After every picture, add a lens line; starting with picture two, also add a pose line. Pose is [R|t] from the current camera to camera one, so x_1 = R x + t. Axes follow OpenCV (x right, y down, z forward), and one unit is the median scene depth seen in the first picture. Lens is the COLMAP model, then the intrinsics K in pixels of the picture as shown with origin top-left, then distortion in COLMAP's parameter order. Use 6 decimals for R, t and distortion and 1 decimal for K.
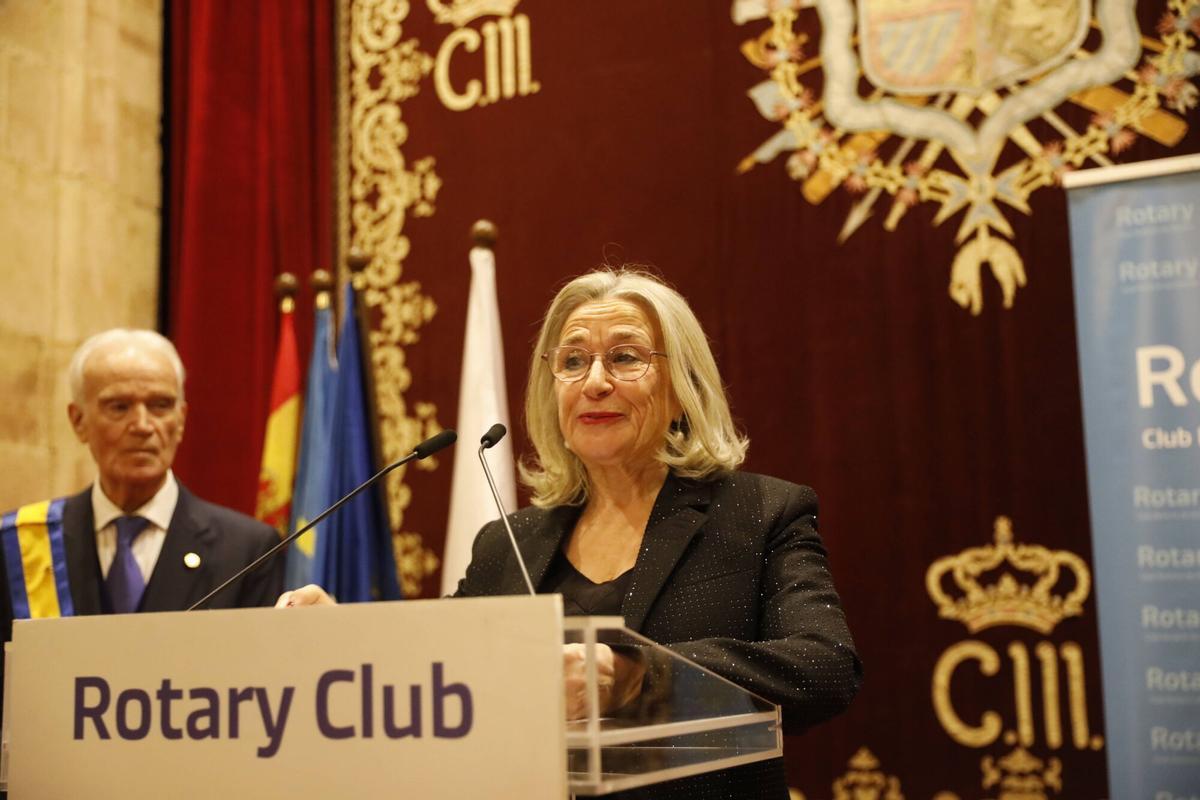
lens RADIAL K [[1604.4, 0, 596.9], [0, 1604.4, 411.2], [0, 0, 1]] dist [0.091377, -0.012751]
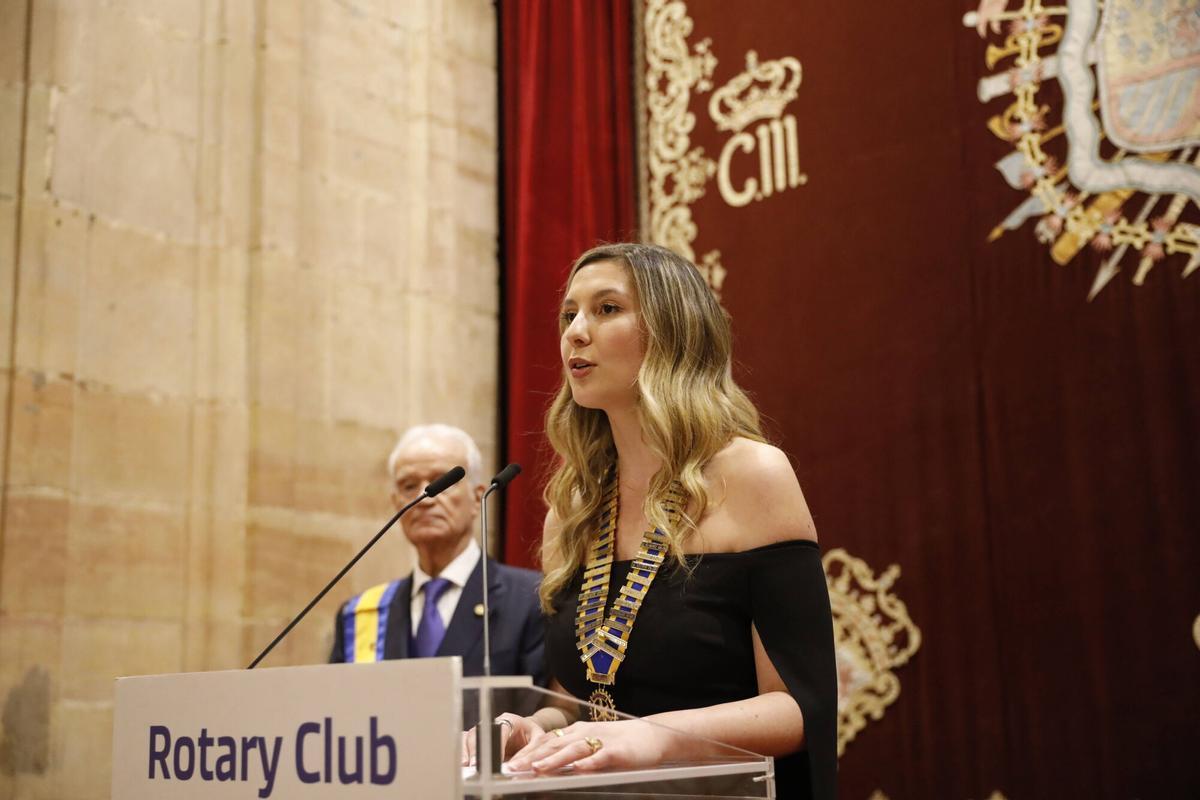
lens RADIAL K [[1463.7, 0, 595.1], [0, 1463.7, 411.8], [0, 0, 1]] dist [0.050969, 0.049580]
pose [[0.959587, -0.051831, -0.276596, 0.105454], [0.039856, 0.998016, -0.048747, -0.000749], [0.278574, 0.035753, 0.959749, 0.011553]]
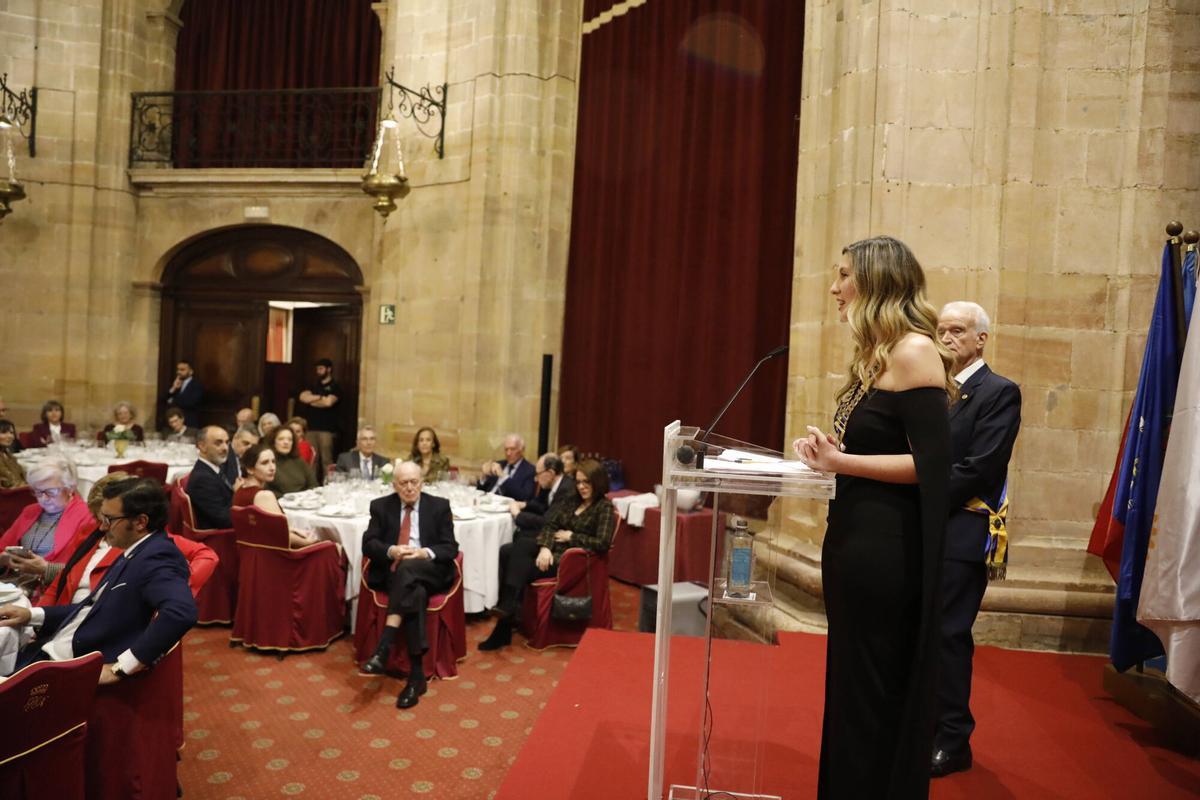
lens RADIAL K [[813.7, 0, 596.4], [0, 813.7, 404.8], [0, 0, 1]] dist [-0.107606, 0.084856]
pose [[0.305394, 0.062726, -0.950158, 0.438787], [0.081094, 0.992490, 0.091586, -0.029203], [0.948767, -0.105022, 0.298014, 0.108151]]
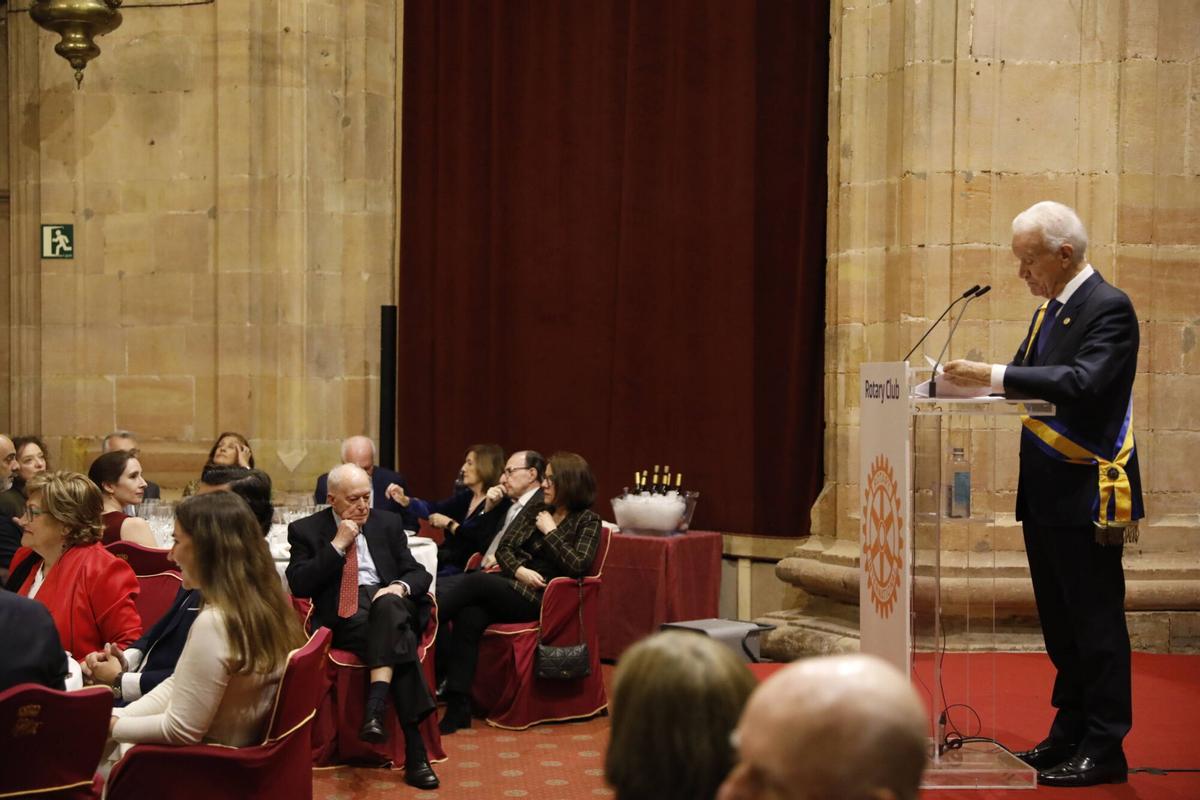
lens RADIAL K [[1767.8, 0, 597.6], [0, 1767.8, 404.1], [0, 0, 1]] dist [0.137219, 0.008278]
pose [[0.521193, 0.040302, -0.852487, 0.905459], [0.102238, 0.988742, 0.109250, -0.090215], [0.847293, -0.144097, 0.511205, -0.500027]]
